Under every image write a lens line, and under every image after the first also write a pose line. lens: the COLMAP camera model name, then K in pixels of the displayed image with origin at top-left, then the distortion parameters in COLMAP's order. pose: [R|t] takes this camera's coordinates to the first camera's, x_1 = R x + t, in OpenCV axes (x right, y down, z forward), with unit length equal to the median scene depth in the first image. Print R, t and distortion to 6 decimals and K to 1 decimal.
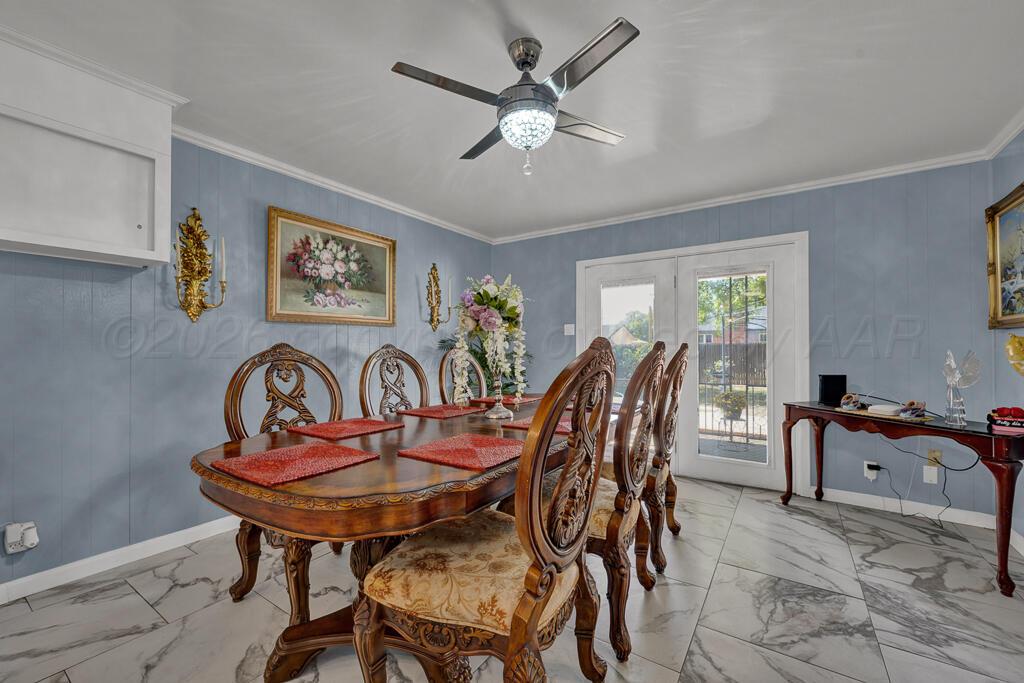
lens RADIAL K [[428.5, 0, 501.7], [0, 428.5, 341.5], [0, 0, 1]] dist [-0.000835, -0.000295]
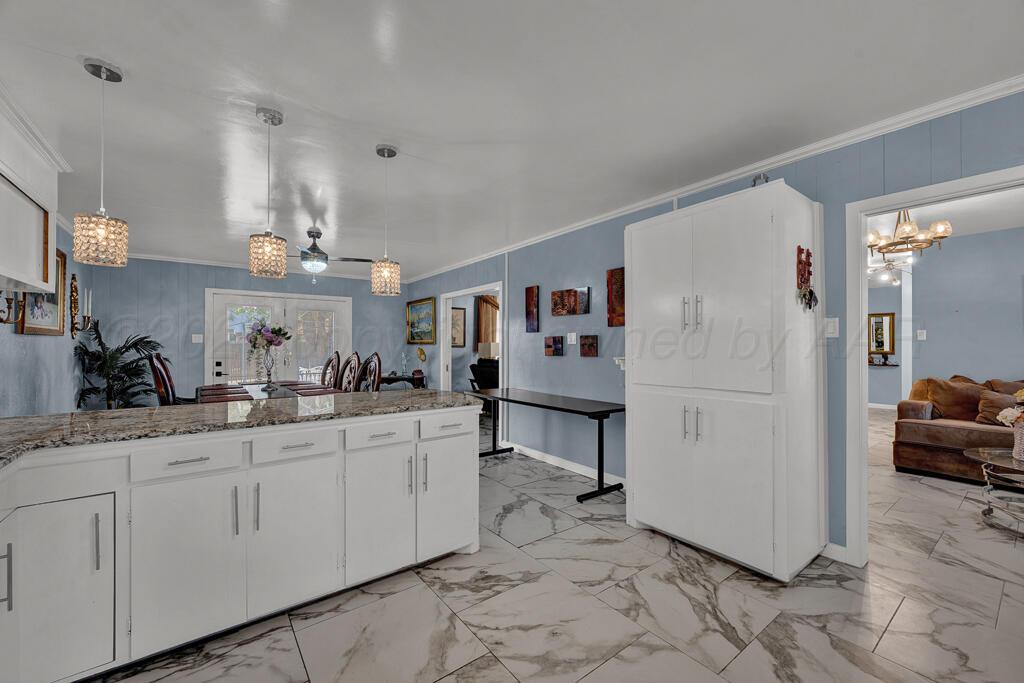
lens RADIAL K [[409.7, 0, 511.5], [0, 409.7, 345.0], [0, 0, 1]] dist [-0.000226, 0.001704]
pose [[0.335497, 0.001390, 0.942040, -0.982111], [-0.014844, 0.999883, 0.003811, -0.036950], [-0.941924, -0.015263, 0.335478, -0.469434]]
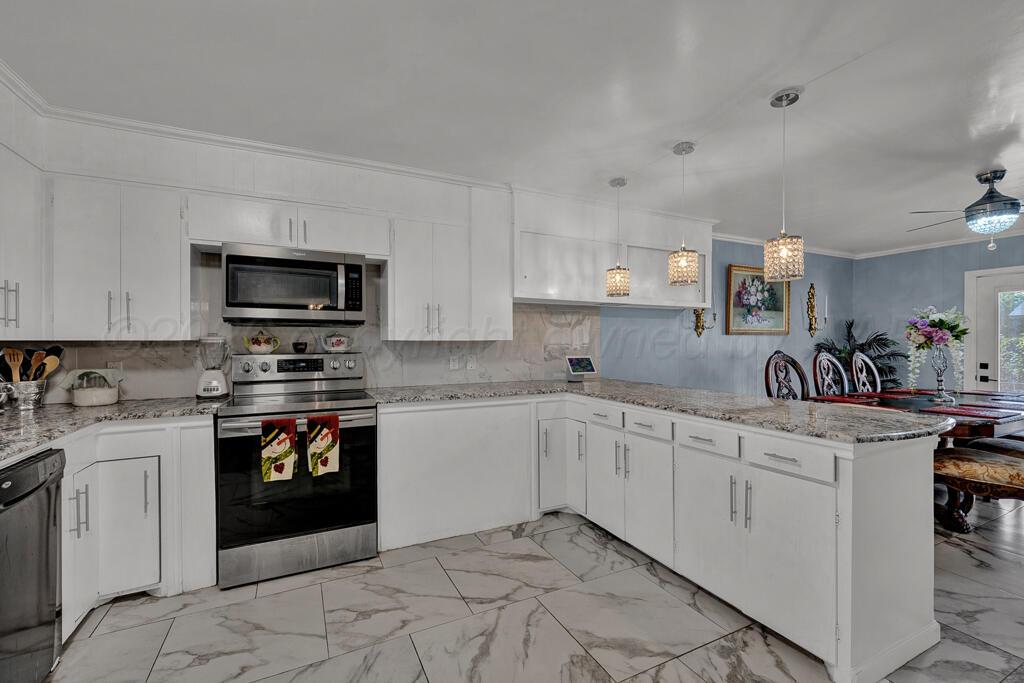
lens RADIAL K [[428.5, 0, 509.6], [0, 428.5, 343.8], [0, 0, 1]] dist [-0.000835, -0.000295]
pose [[0.867824, 0.001536, -0.496869, -0.402301], [0.008403, 0.999807, 0.017767, -0.043580], [0.496800, -0.019594, 0.867644, -0.737580]]
